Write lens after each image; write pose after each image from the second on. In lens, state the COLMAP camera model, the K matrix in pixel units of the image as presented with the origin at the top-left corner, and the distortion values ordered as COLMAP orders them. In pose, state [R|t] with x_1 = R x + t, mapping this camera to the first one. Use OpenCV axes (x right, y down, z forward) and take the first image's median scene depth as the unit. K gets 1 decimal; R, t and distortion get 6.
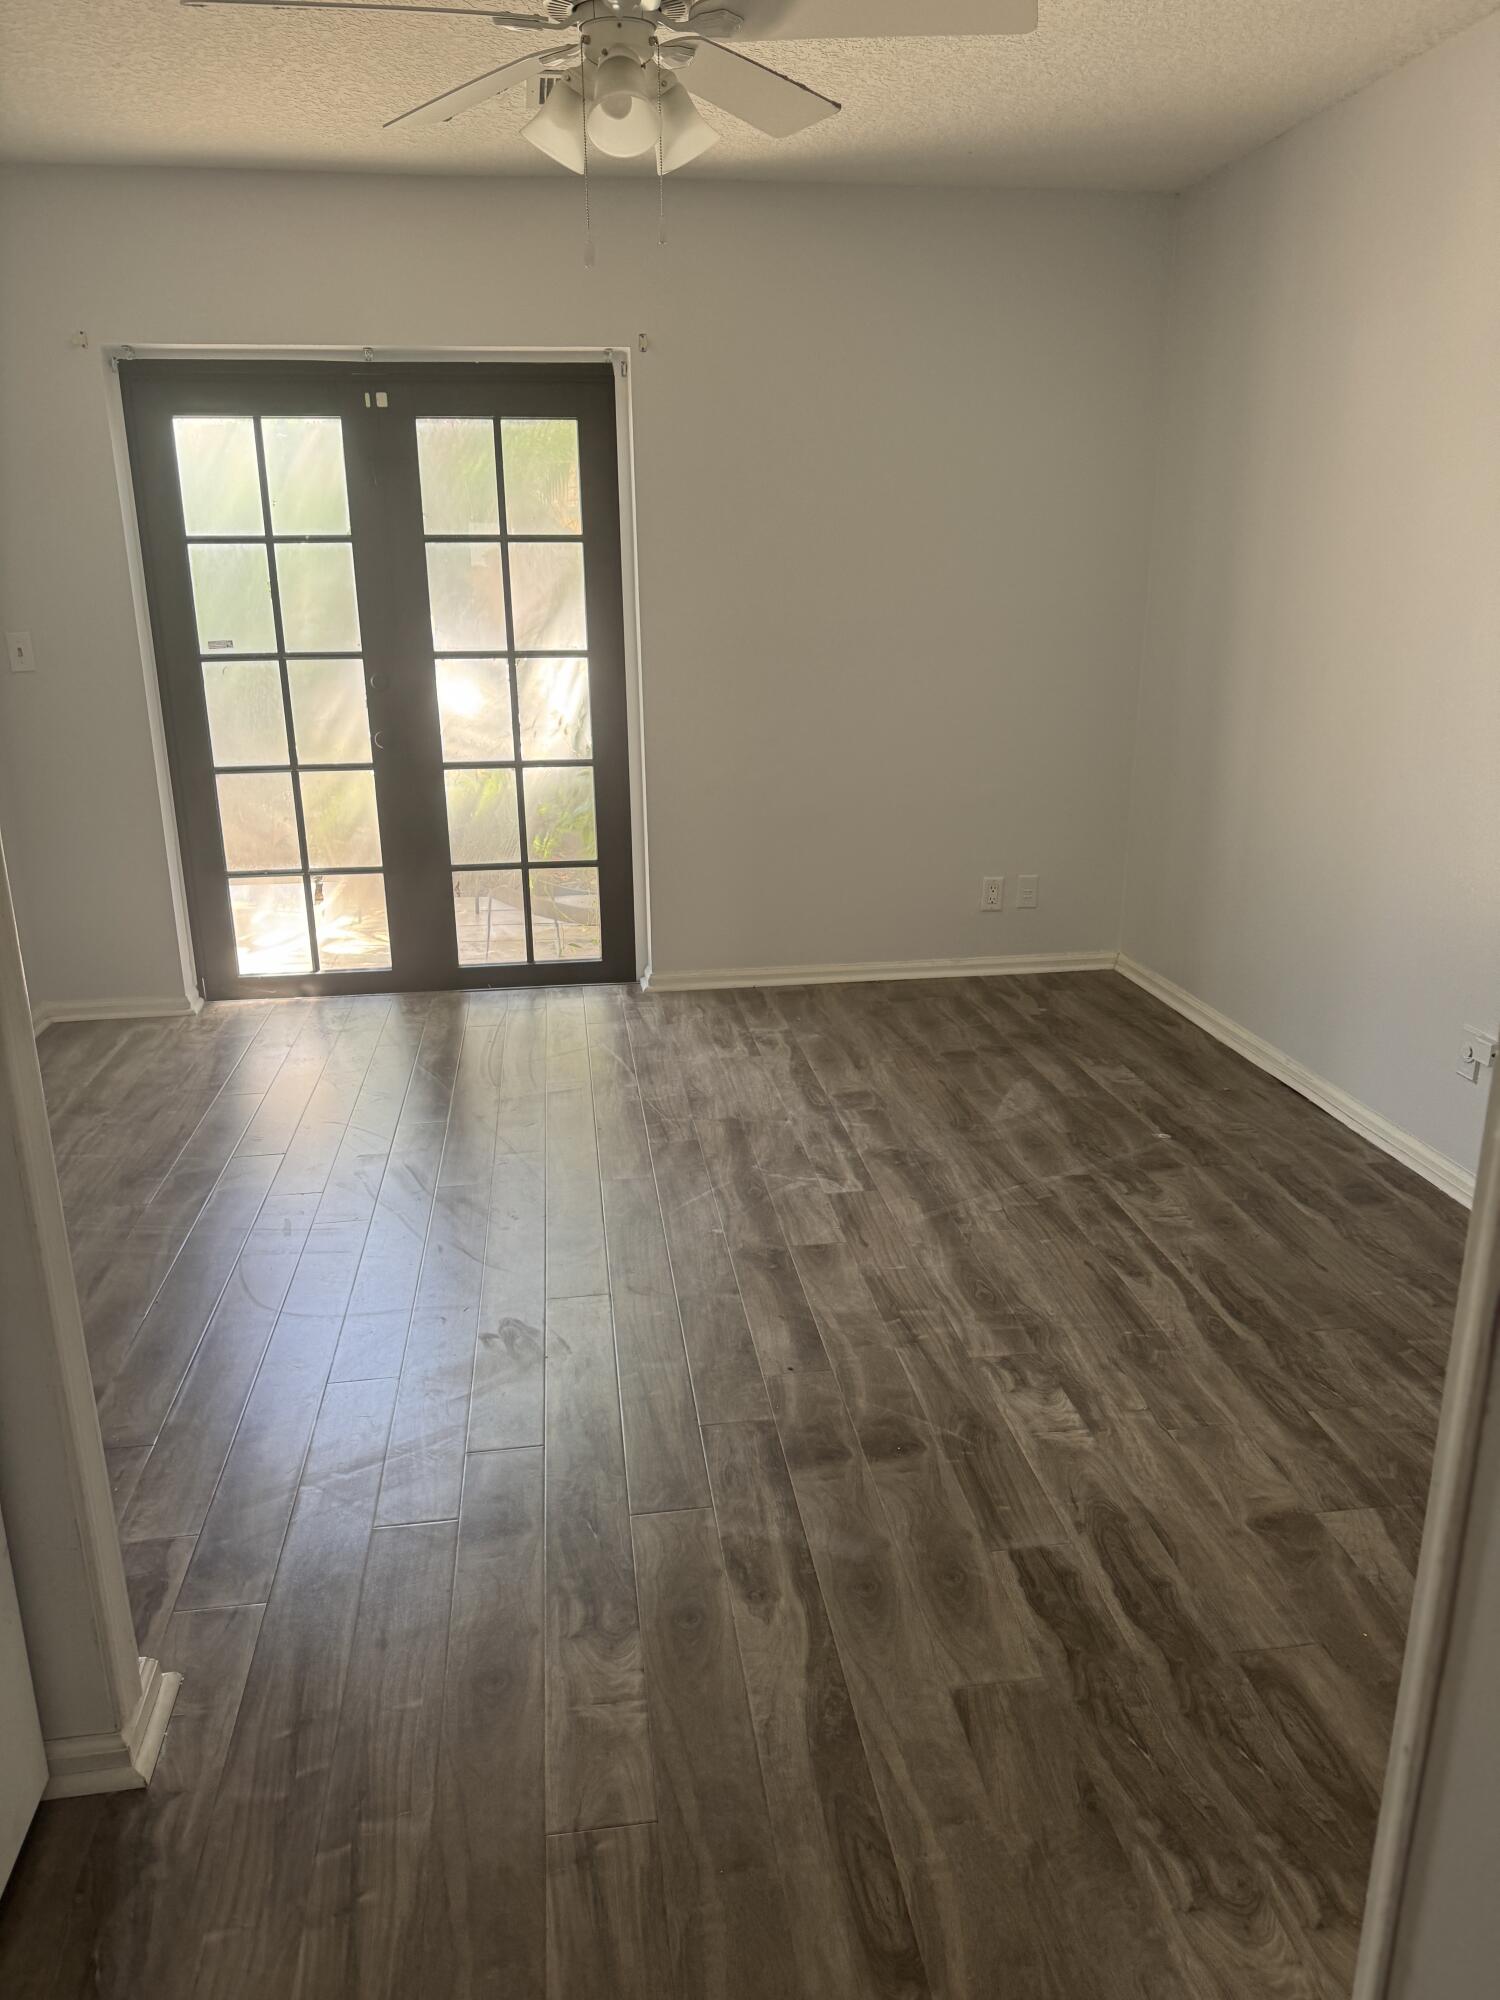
lens RADIAL K [[1411.4, 0, 760.3], [0, 1411.4, 986.2], [0, 0, 1]] dist [0.044730, -0.056311]
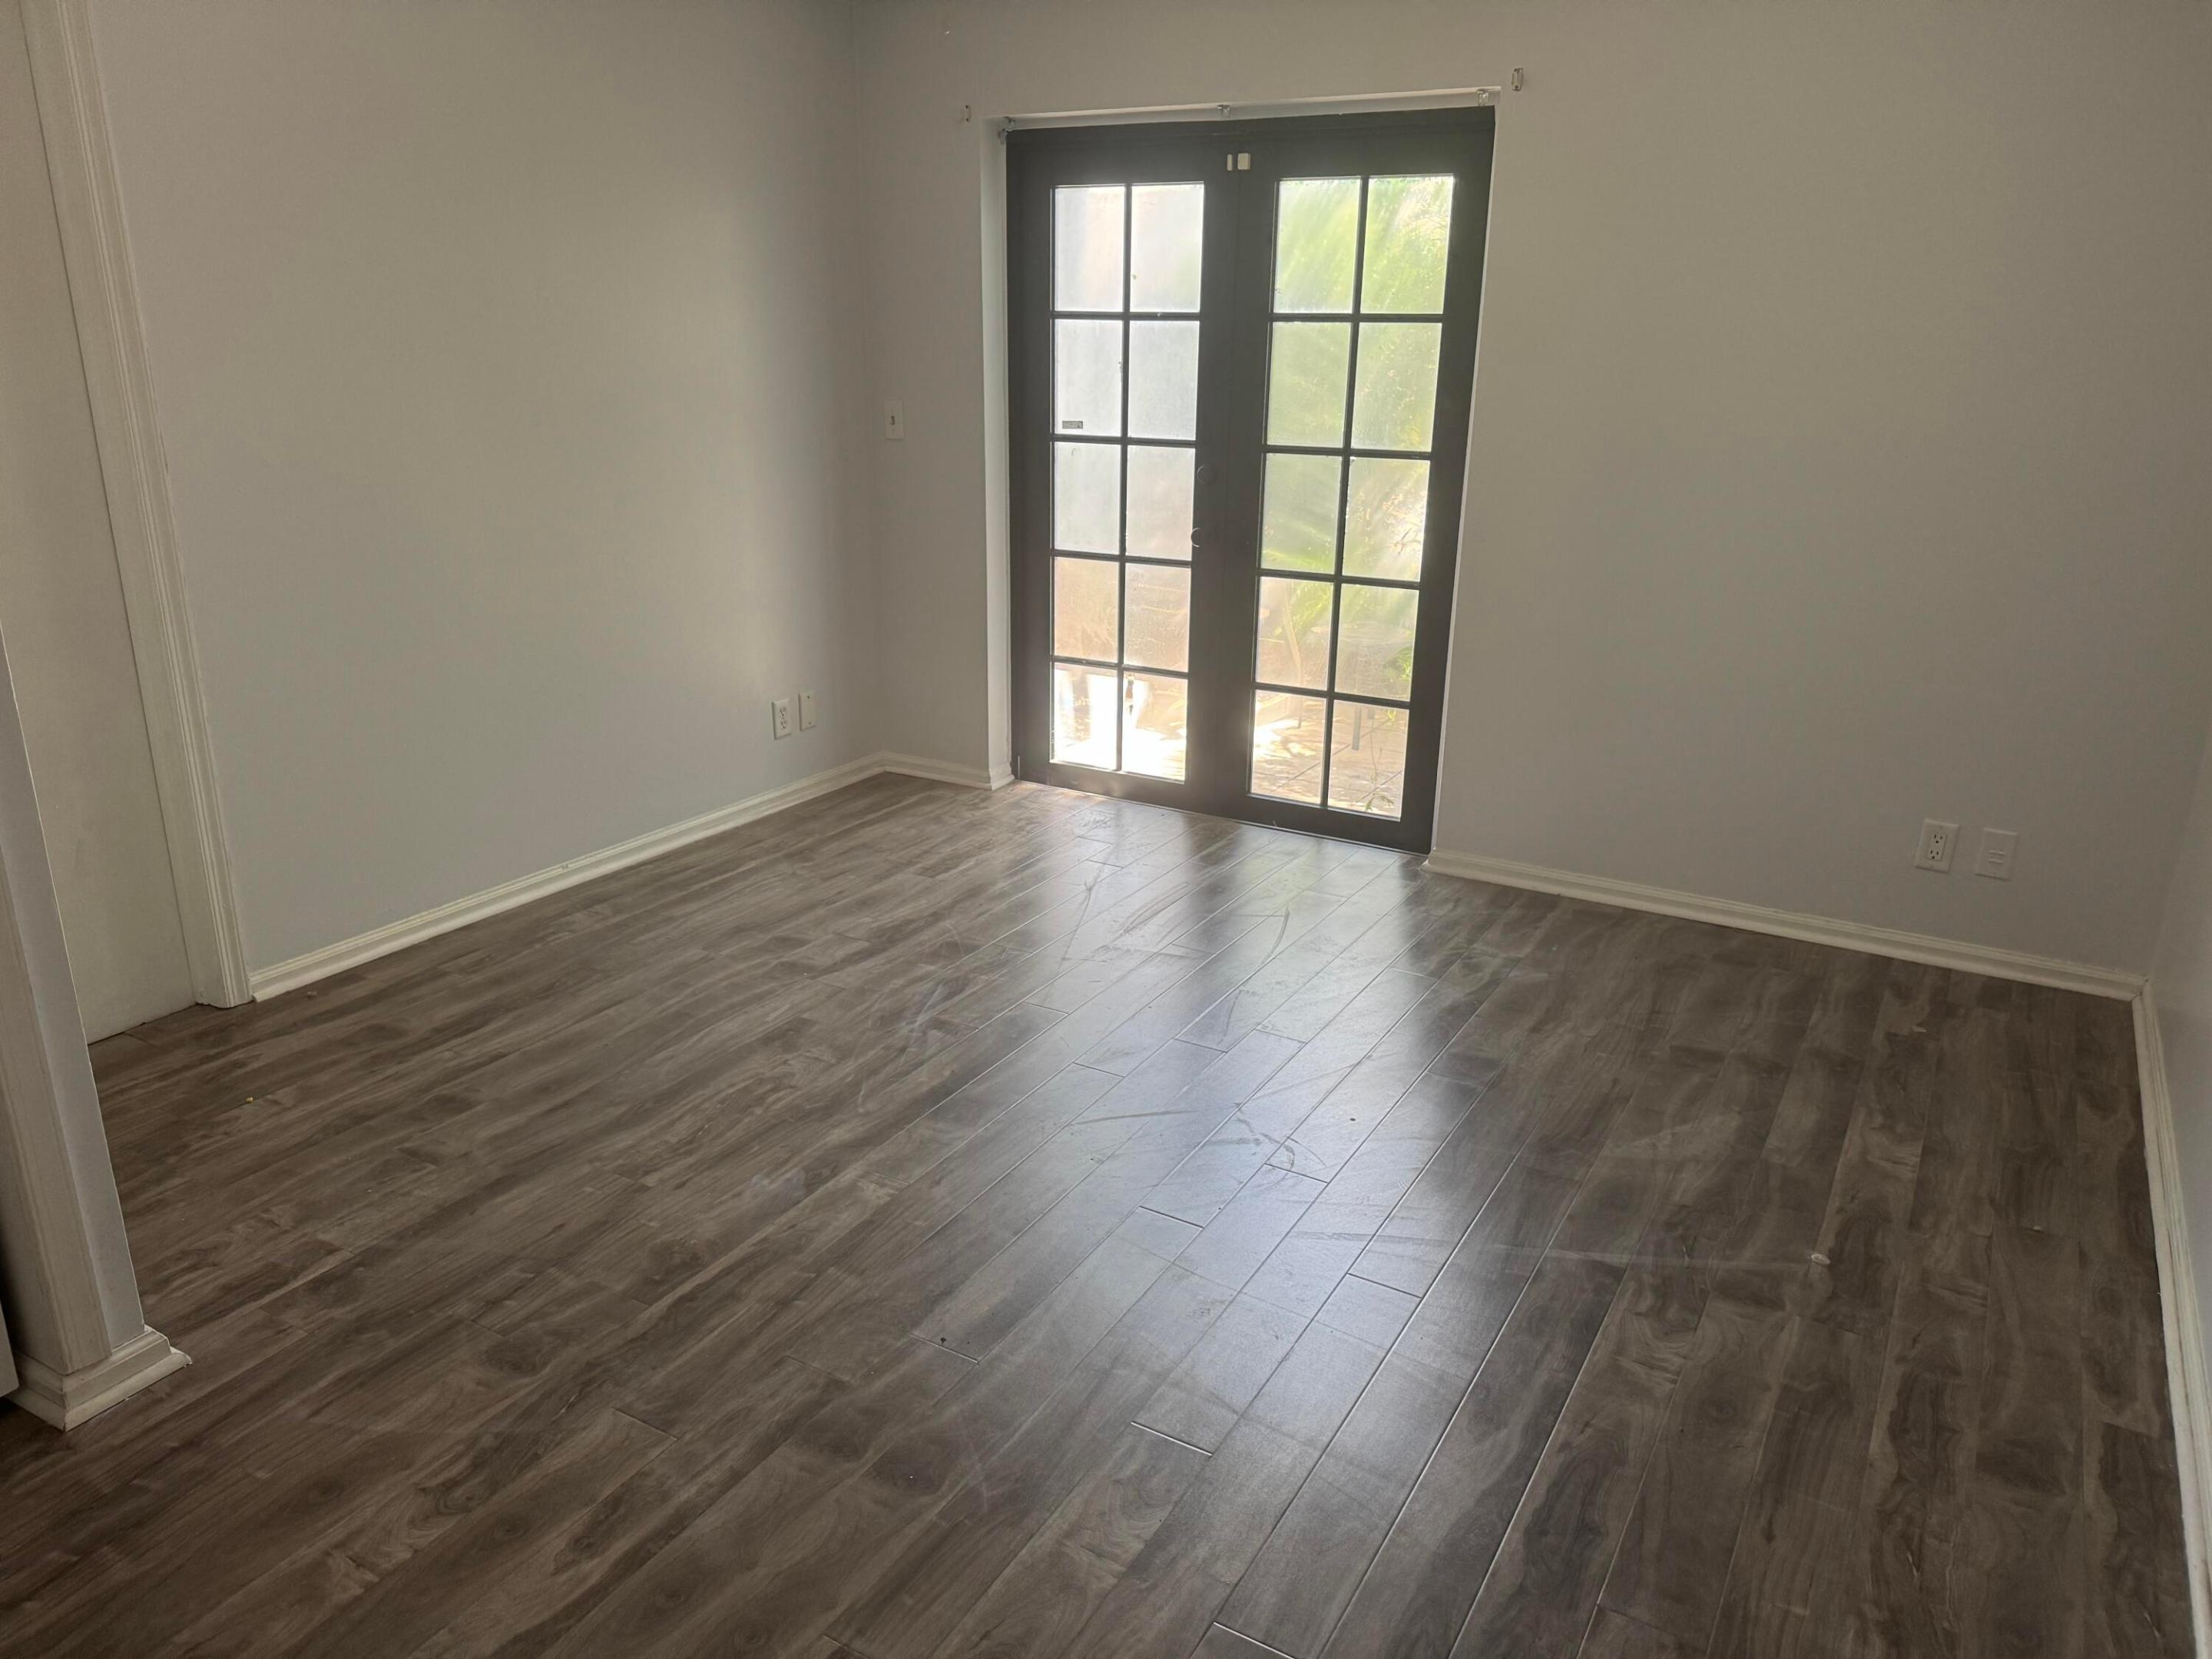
lens RADIAL K [[1561.0, 0, 1098.4], [0, 1561.0, 830.1], [0, 0, 1]] dist [0.044730, -0.056311]
pose [[0.787849, 0.213930, -0.577519, 0.317318], [-0.194282, 0.976181, 0.096567, -0.076337], [0.584422, 0.036122, 0.810646, 0.153633]]
